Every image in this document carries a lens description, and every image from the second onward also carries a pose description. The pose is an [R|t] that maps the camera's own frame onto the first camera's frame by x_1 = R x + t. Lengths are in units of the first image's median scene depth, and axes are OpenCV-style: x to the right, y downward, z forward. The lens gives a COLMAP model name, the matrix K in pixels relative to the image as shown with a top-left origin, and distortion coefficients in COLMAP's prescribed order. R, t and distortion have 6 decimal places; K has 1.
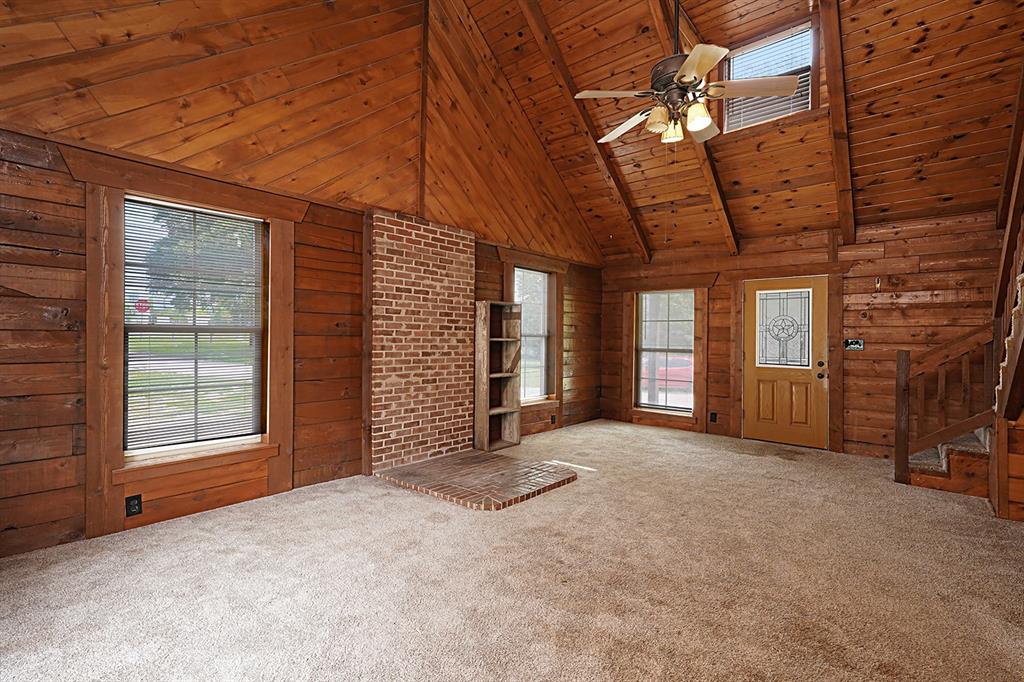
lens RADIAL K [[463.3, 0, 502.6], [0, 463.3, 339.9], [0, 0, 1]] dist [-0.012042, 0.003714]
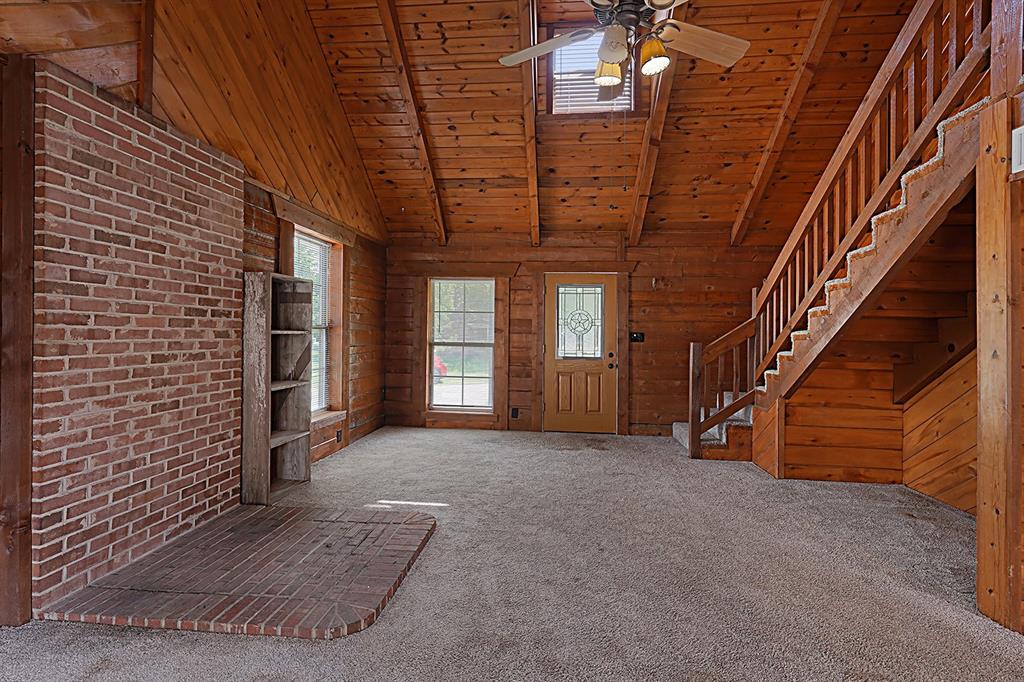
lens RADIAL K [[463.3, 0, 516.6], [0, 463.3, 332.2], [0, 0, 1]] dist [-0.012042, 0.003714]
pose [[0.806416, 0.000736, 0.591348, -0.135260], [-0.003155, 0.999990, 0.003058, -0.003765], [-0.591340, -0.004331, 0.806411, 0.276088]]
